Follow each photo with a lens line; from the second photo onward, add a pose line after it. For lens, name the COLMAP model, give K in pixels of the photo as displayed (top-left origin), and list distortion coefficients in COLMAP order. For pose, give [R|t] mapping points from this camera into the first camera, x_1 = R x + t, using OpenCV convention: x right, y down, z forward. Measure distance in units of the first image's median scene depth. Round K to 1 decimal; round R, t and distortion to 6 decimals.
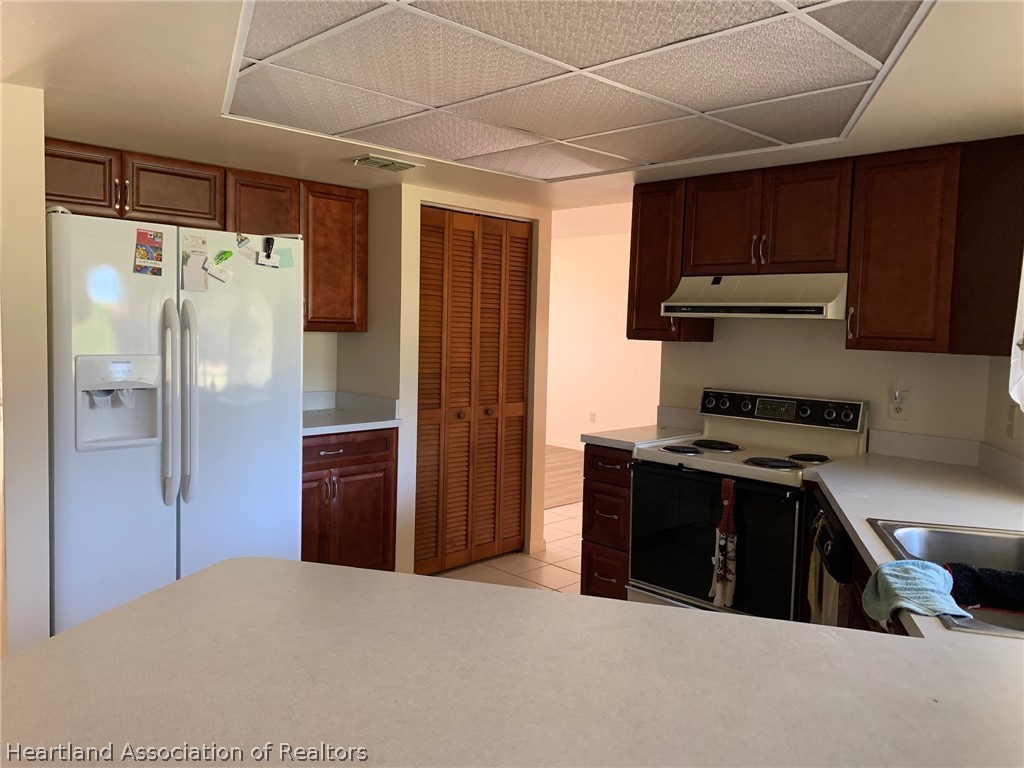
lens RADIAL K [[780.8, 0, 507.0], [0, 780.8, 378.9], [0, 0, 1]] dist [0.131338, -0.296904]
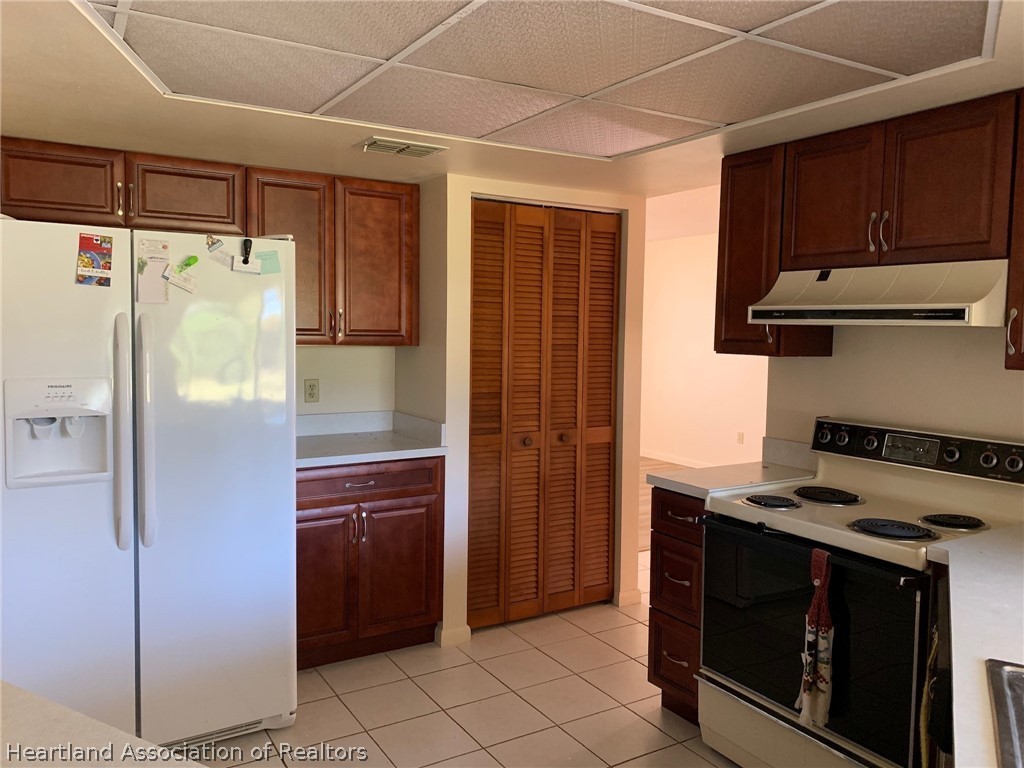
lens RADIAL K [[782.7, 0, 507.0], [0, 782.7, 379.4], [0, 0, 1]] dist [0.043080, -0.046564]
pose [[0.972228, 0.003797, -0.234003, 0.139768], [-0.005728, 0.999955, -0.007571, -0.017773], [0.233964, 0.008701, 0.972206, 0.190909]]
